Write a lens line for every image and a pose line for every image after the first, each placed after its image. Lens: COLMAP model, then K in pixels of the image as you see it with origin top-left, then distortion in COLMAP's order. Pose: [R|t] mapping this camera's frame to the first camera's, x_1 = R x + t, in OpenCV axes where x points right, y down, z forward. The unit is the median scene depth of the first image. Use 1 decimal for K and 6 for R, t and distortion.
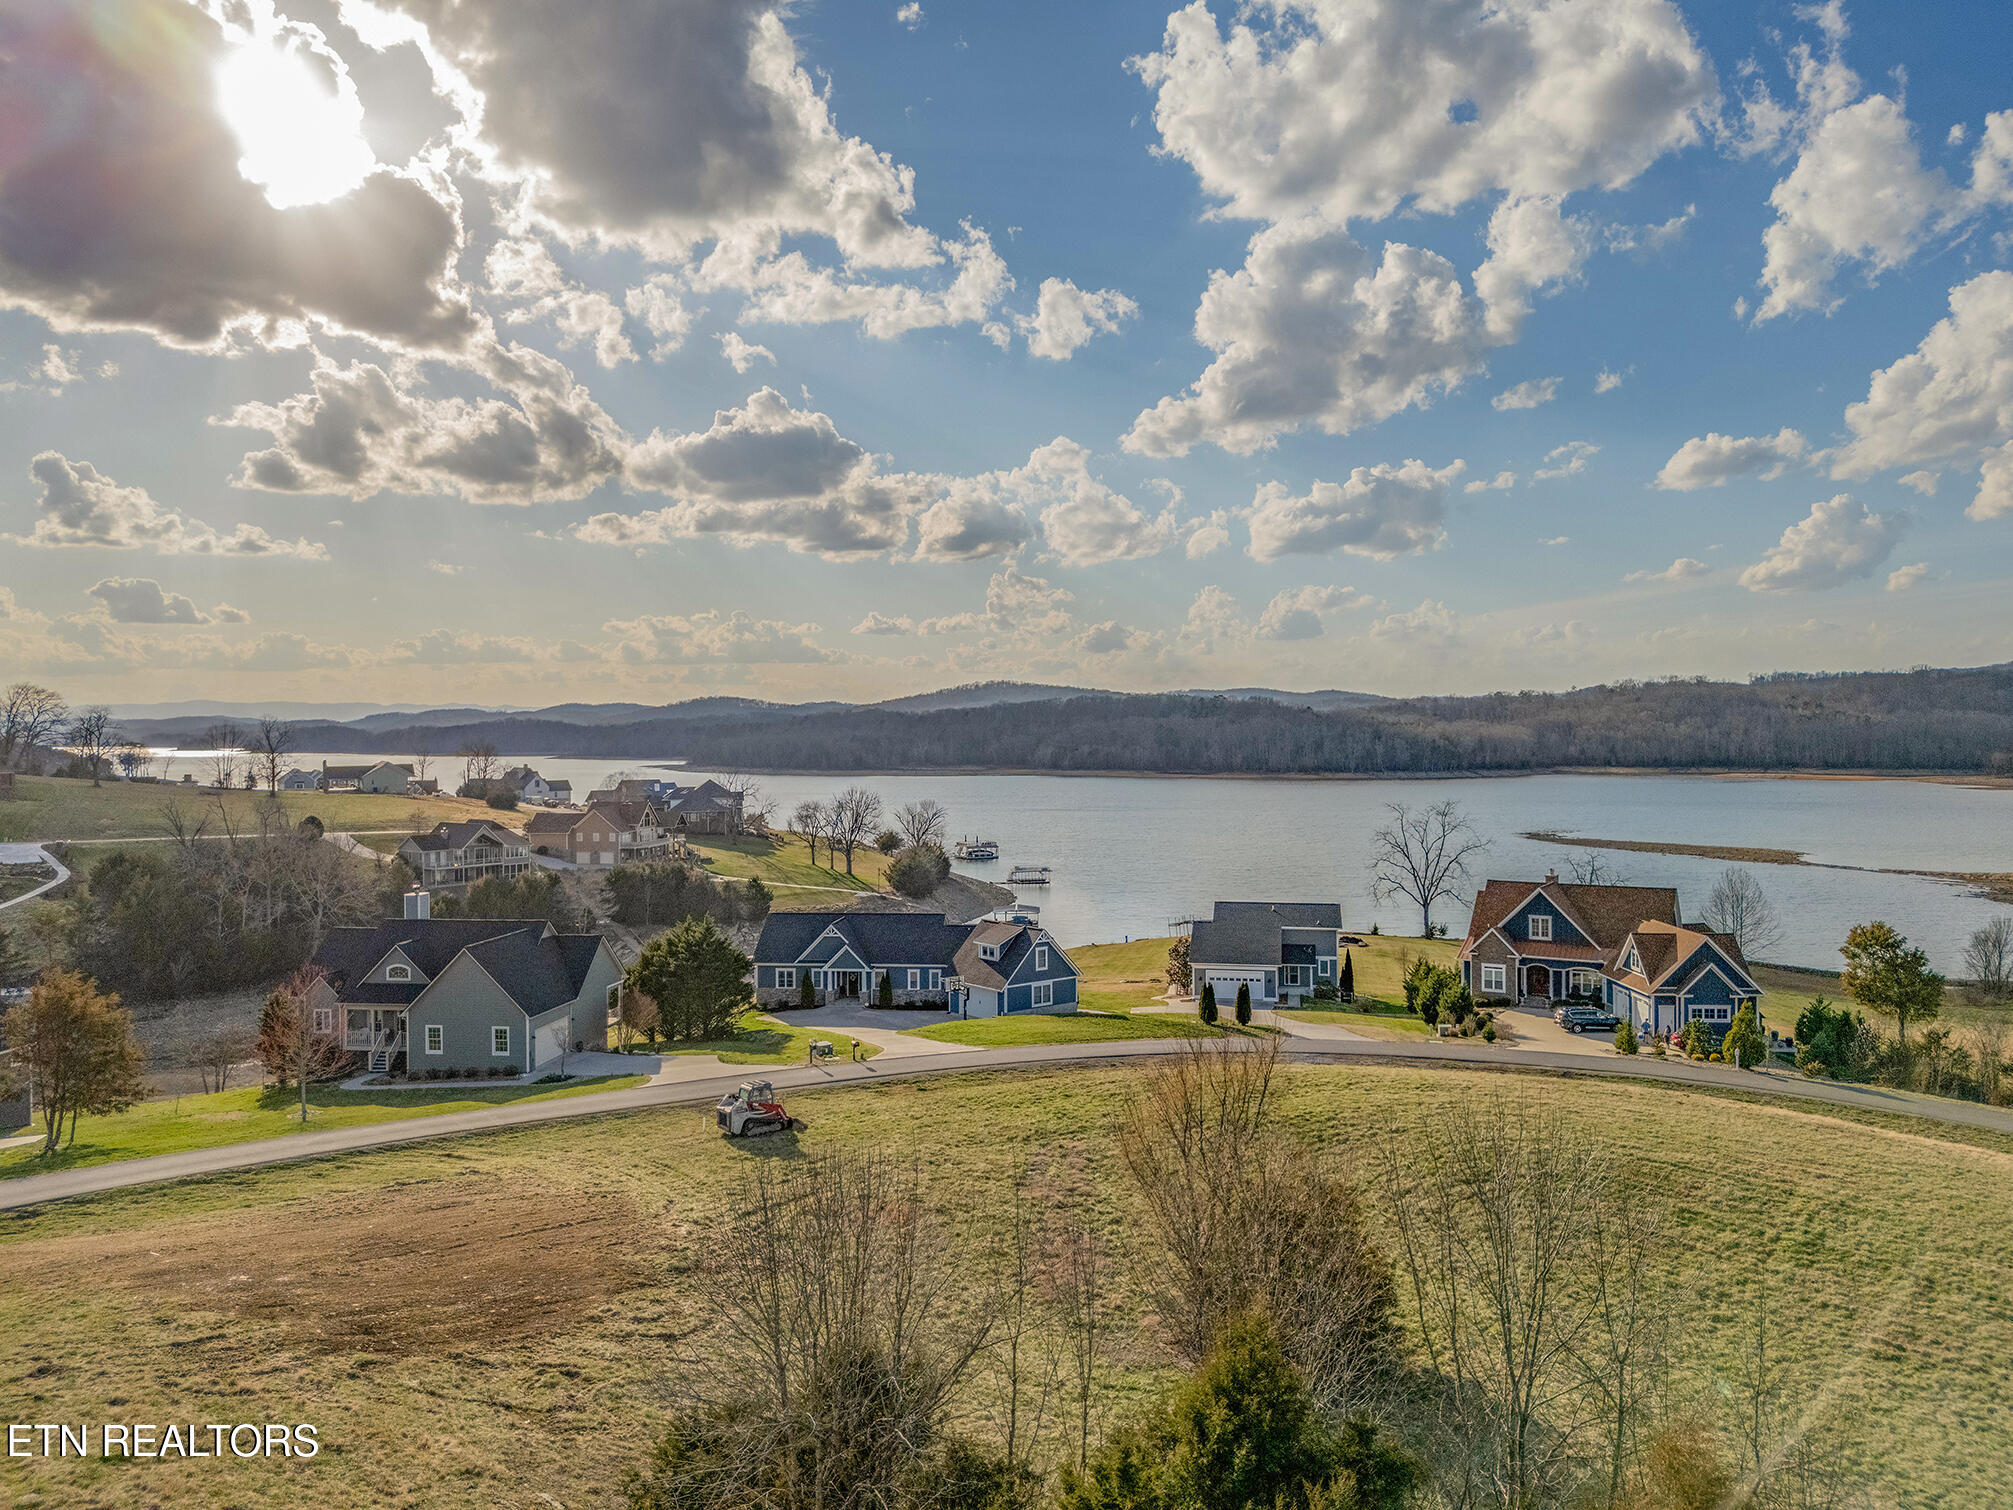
lens RADIAL K [[1477.3, 0, 1007.9], [0, 1477.3, 750.8], [0, 0, 1]] dist [0.051887, -0.050456]
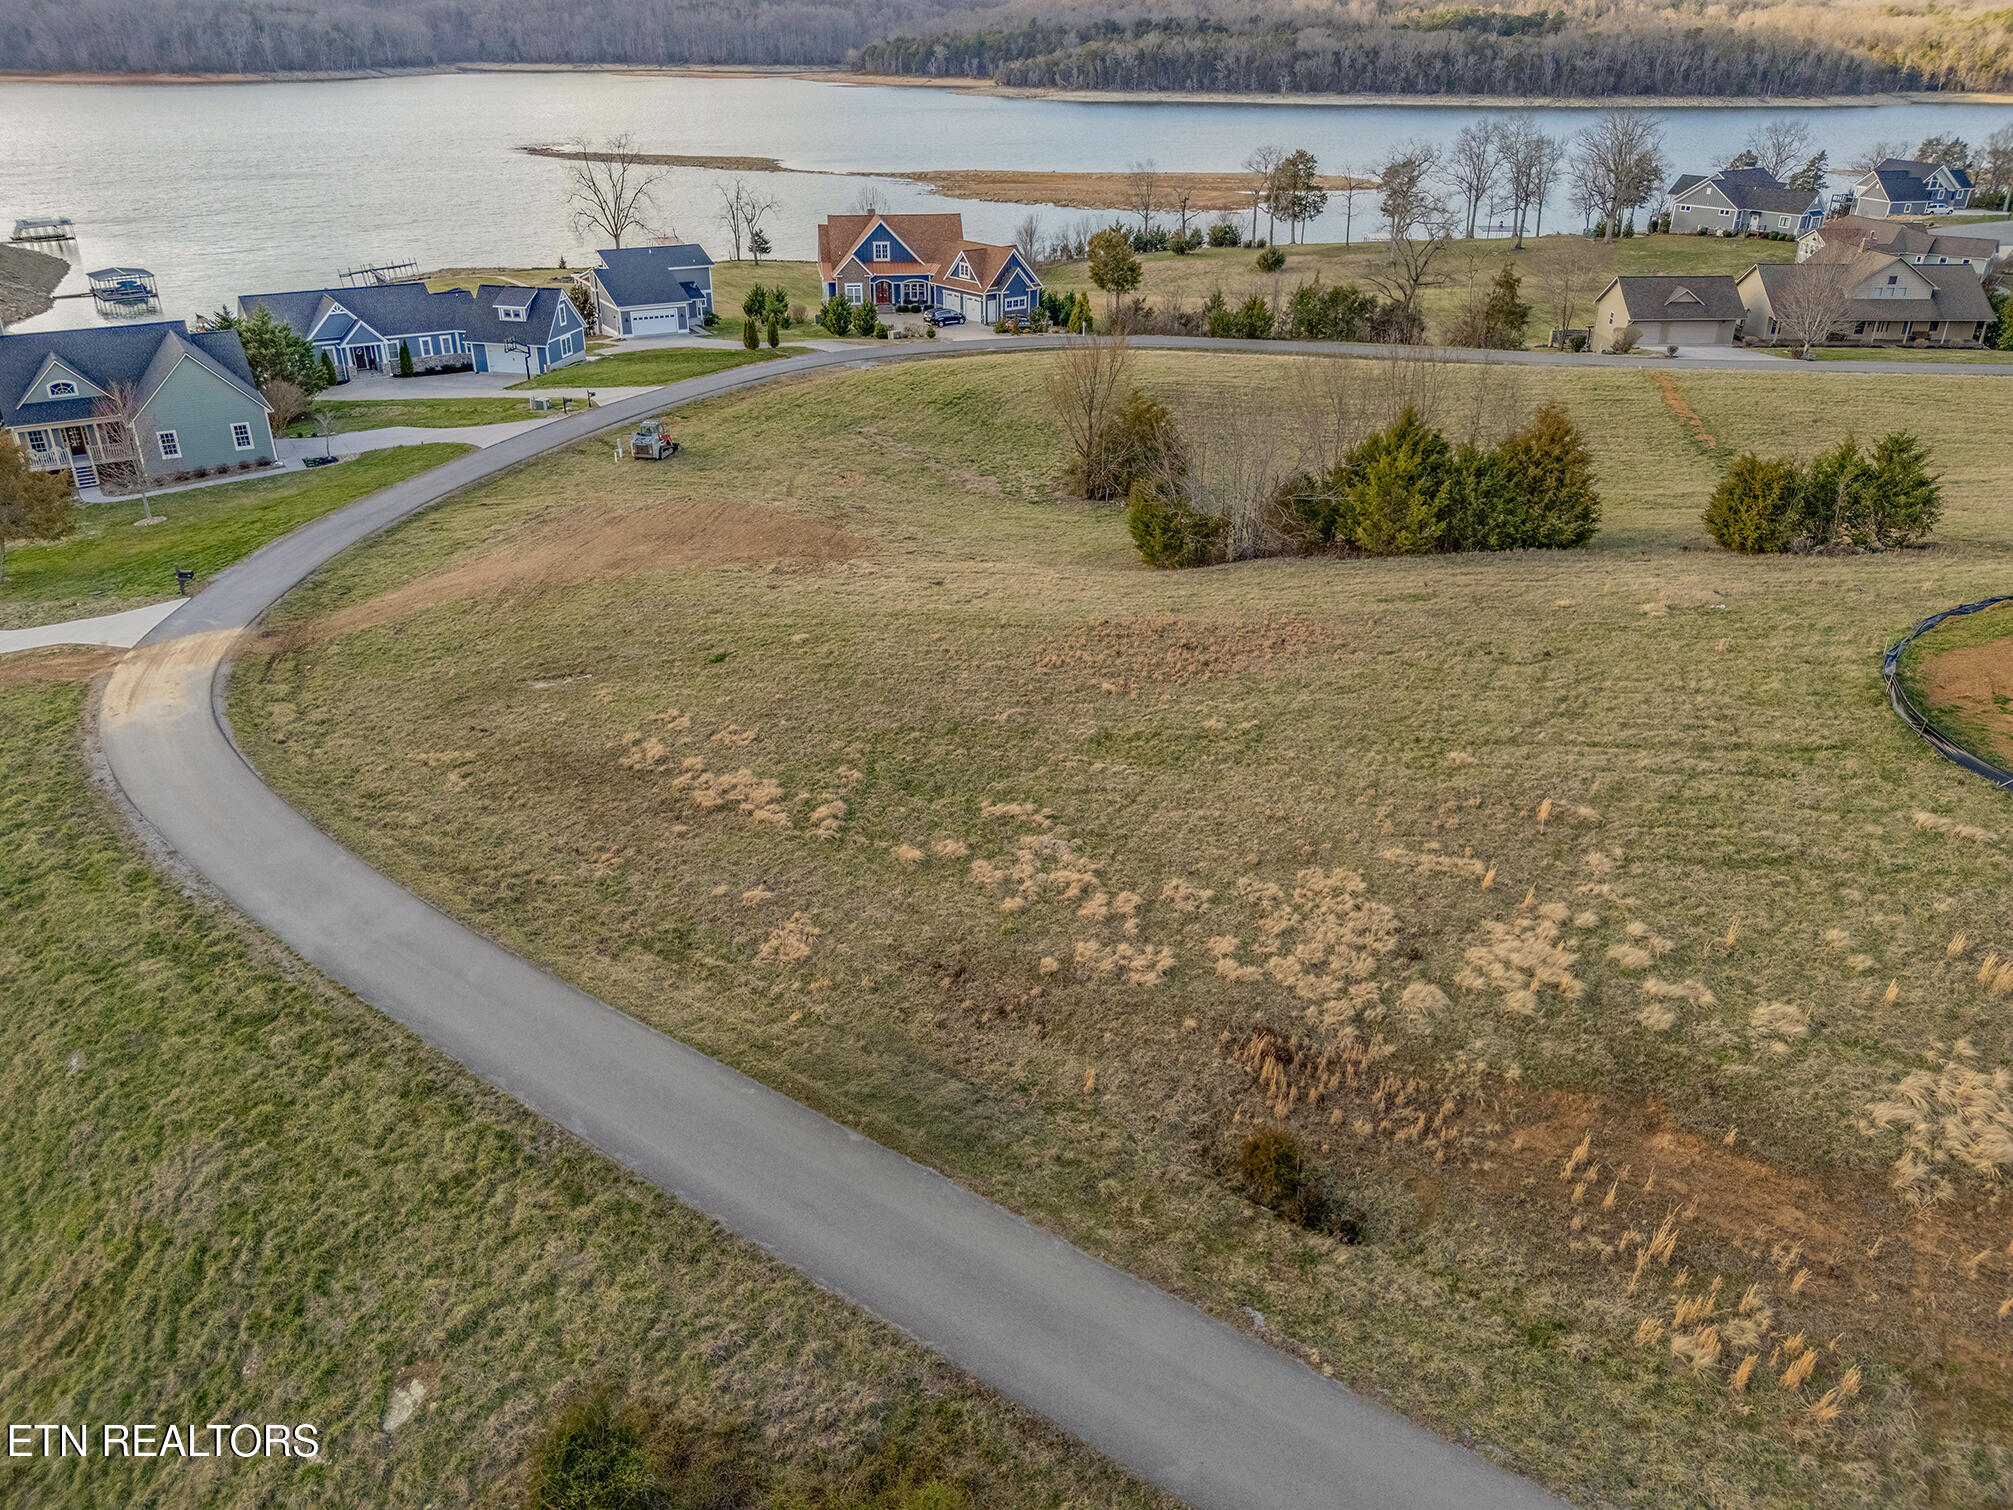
lens RADIAL K [[1477.3, 0, 1016.9], [0, 1477.3, 774.7], [0, 0, 1]] dist [0.051887, -0.050456]
pose [[0.754738, -0.288803, 0.589035, -0.445744], [-0.002594, 0.896563, 0.442908, -0.048849], [-0.656021, -0.335808, 0.675922, -0.137341]]
